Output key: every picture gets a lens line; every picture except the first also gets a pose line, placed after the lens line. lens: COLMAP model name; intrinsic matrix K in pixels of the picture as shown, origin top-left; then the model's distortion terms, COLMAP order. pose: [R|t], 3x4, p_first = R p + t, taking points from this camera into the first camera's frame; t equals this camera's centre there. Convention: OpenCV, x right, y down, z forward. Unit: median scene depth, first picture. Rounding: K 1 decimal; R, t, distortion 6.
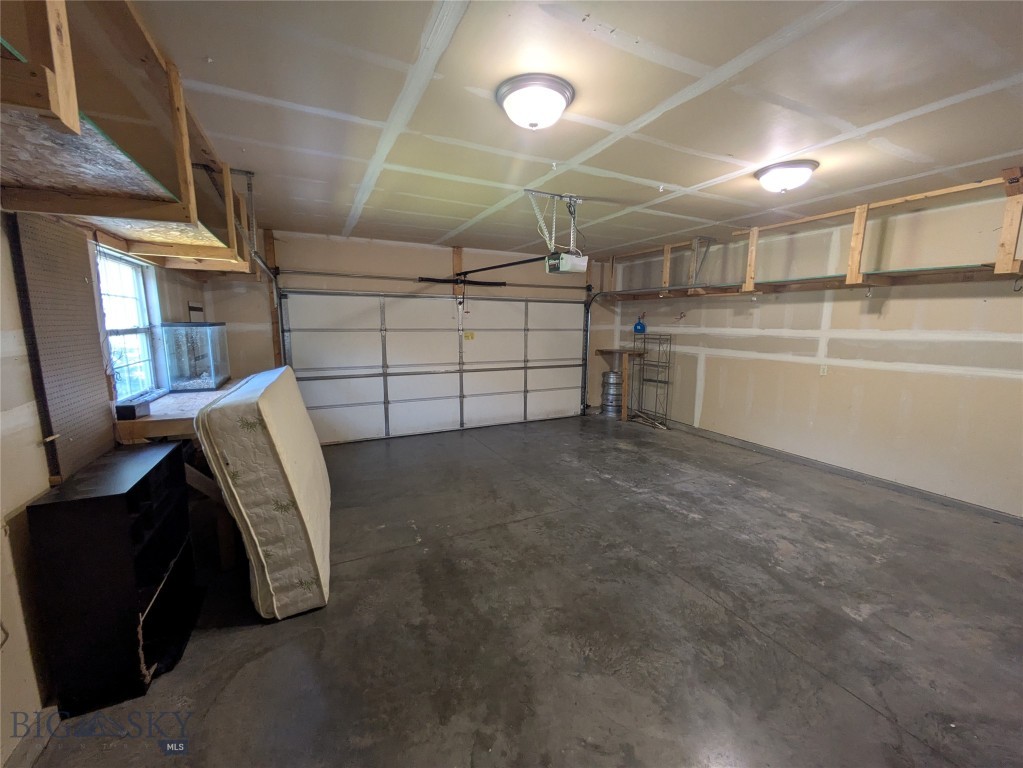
lens RADIAL K [[405.0, 0, 510.5], [0, 405.0, 381.7], [0, 0, 1]] dist [-0.003675, 0.002199]
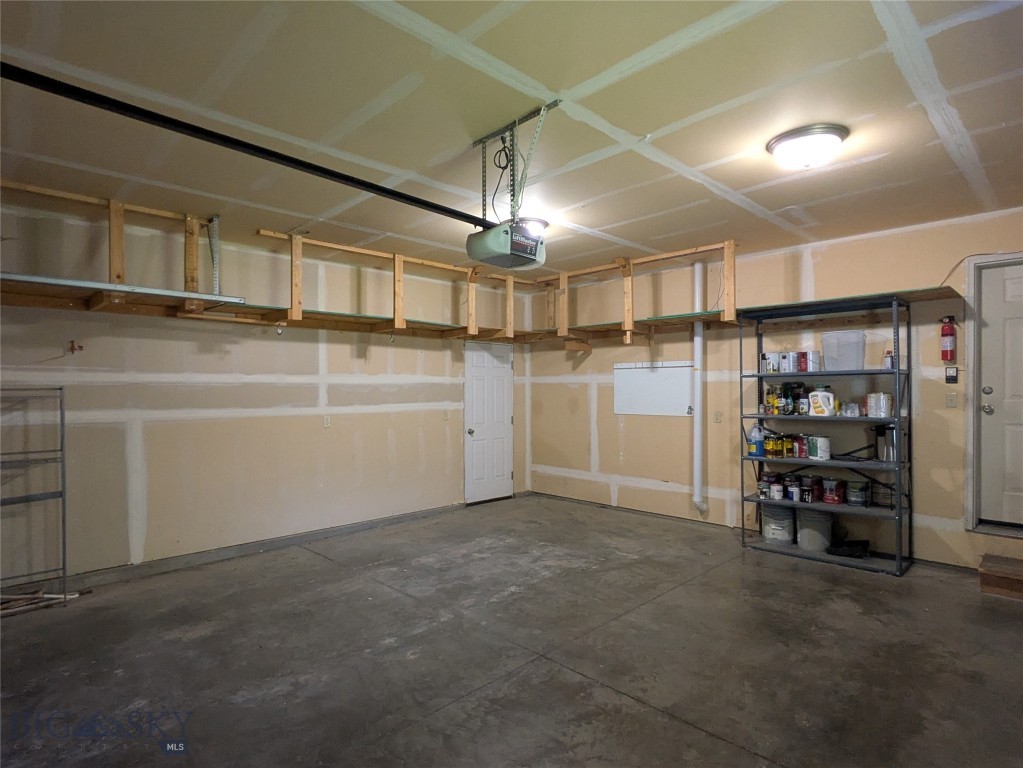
lens RADIAL K [[553.6, 0, 512.6], [0, 553.6, 389.7], [0, 0, 1]] dist [0.000501, 0.000001]
pose [[-0.300693, -0.010271, 0.953666, -0.511110], [0.141599, 0.988379, 0.055291, -0.111652], [-0.943151, 0.151664, -0.295744, 1.041203]]
